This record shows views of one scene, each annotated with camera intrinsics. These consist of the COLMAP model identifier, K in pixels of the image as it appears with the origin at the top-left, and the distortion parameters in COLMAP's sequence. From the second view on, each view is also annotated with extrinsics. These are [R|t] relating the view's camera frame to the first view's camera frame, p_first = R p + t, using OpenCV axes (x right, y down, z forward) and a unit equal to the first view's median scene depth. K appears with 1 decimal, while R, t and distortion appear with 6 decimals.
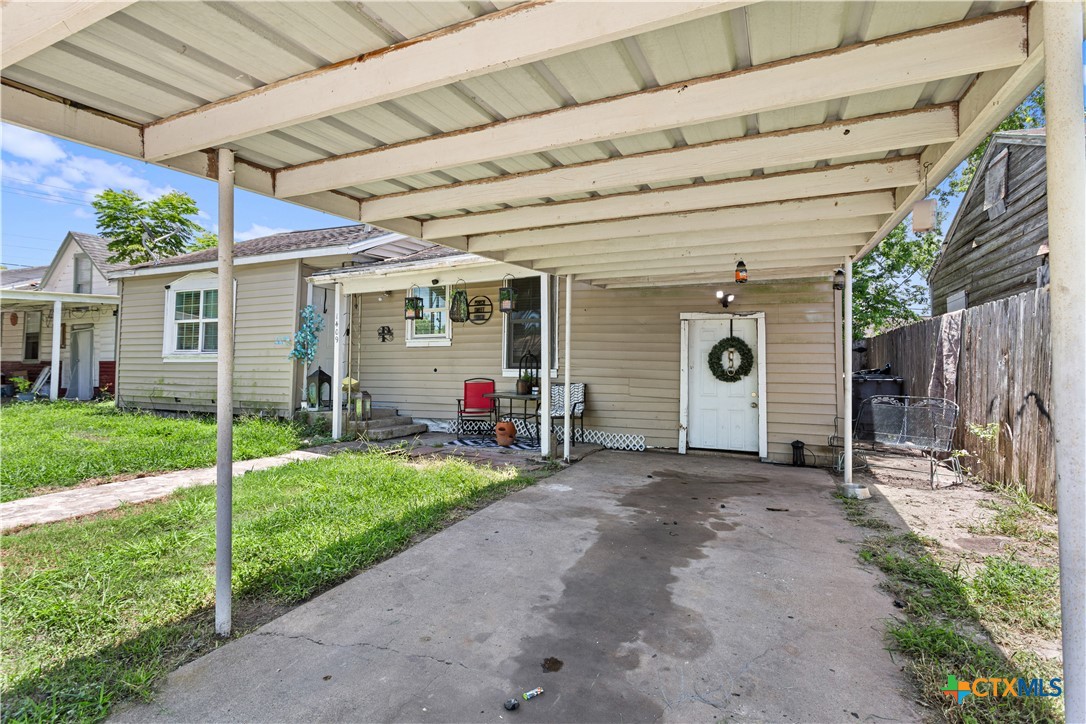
lens RADIAL K [[525.1, 0, 548.0], [0, 525.1, 352.8], [0, 0, 1]] dist [-0.004336, 0.000799]
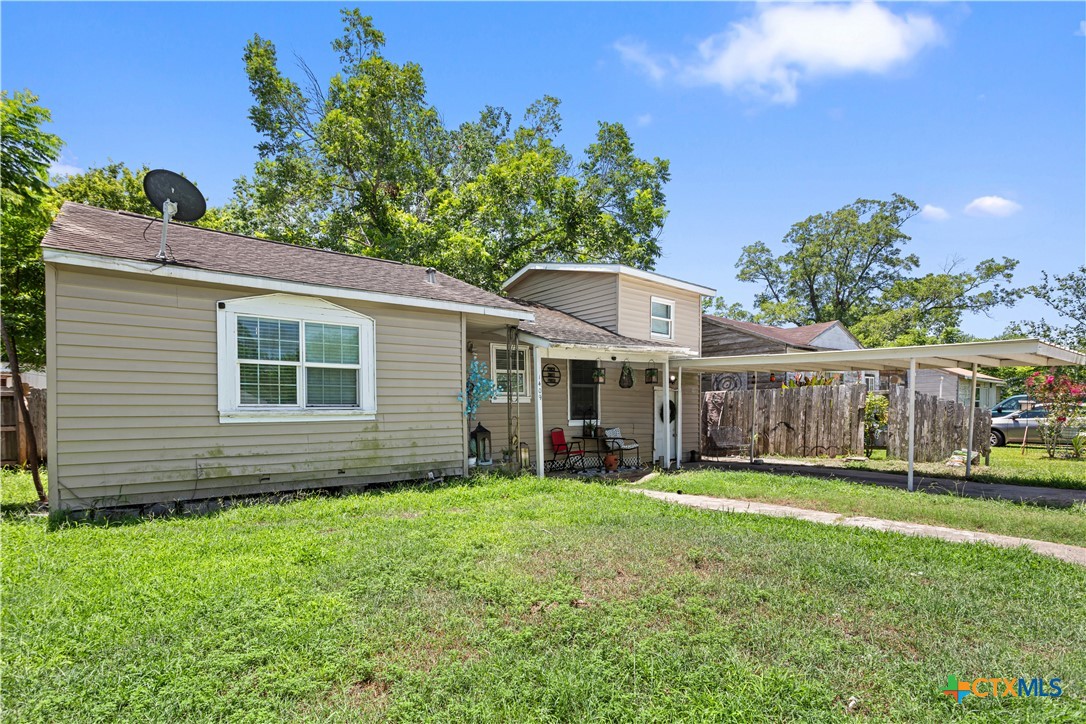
lens RADIAL K [[525.1, 0, 545.3], [0, 525.1, 417.9], [0, 0, 1]] dist [-0.004336, 0.000799]
pose [[0.471044, -0.016234, 0.881960, -1.272196], [-0.003281, 0.999791, 0.020155, -0.002817], [-0.882104, -0.012387, 0.470892, 0.405432]]
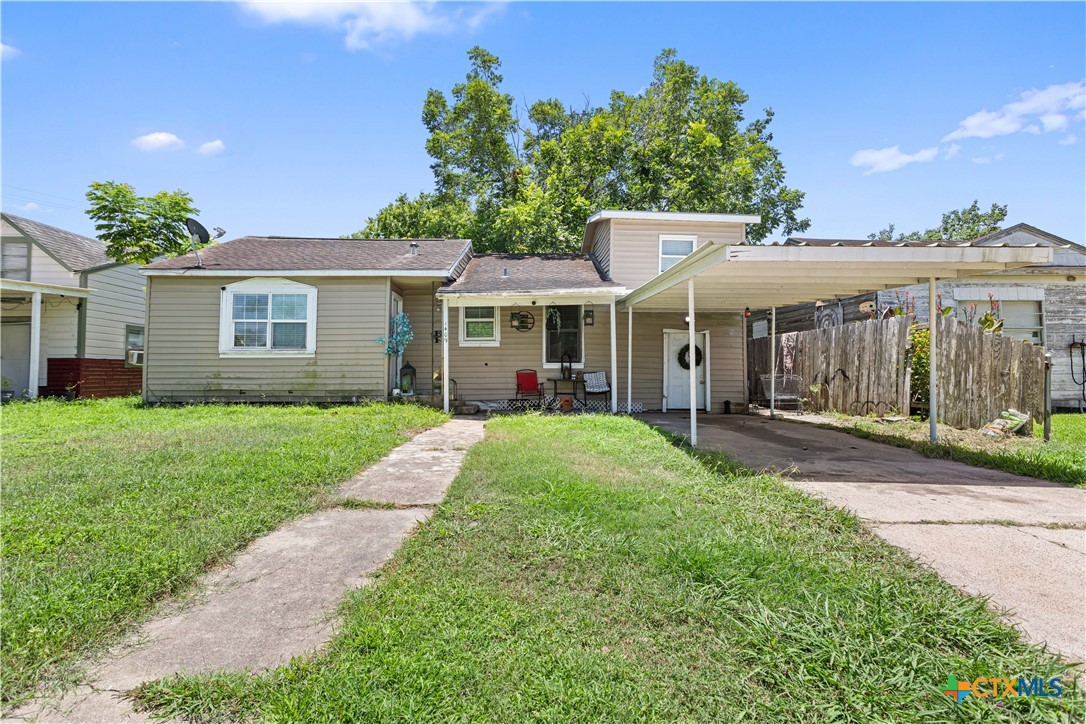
lens RADIAL K [[525.1, 0, 551.4], [0, 525.1, 359.7], [0, 0, 1]] dist [-0.004336, 0.000799]
pose [[0.902300, 0.004970, 0.431079, -0.669390], [-0.005026, 0.999987, -0.001010, 0.022364], [-0.431079, -0.001255, 0.902313, -0.304845]]
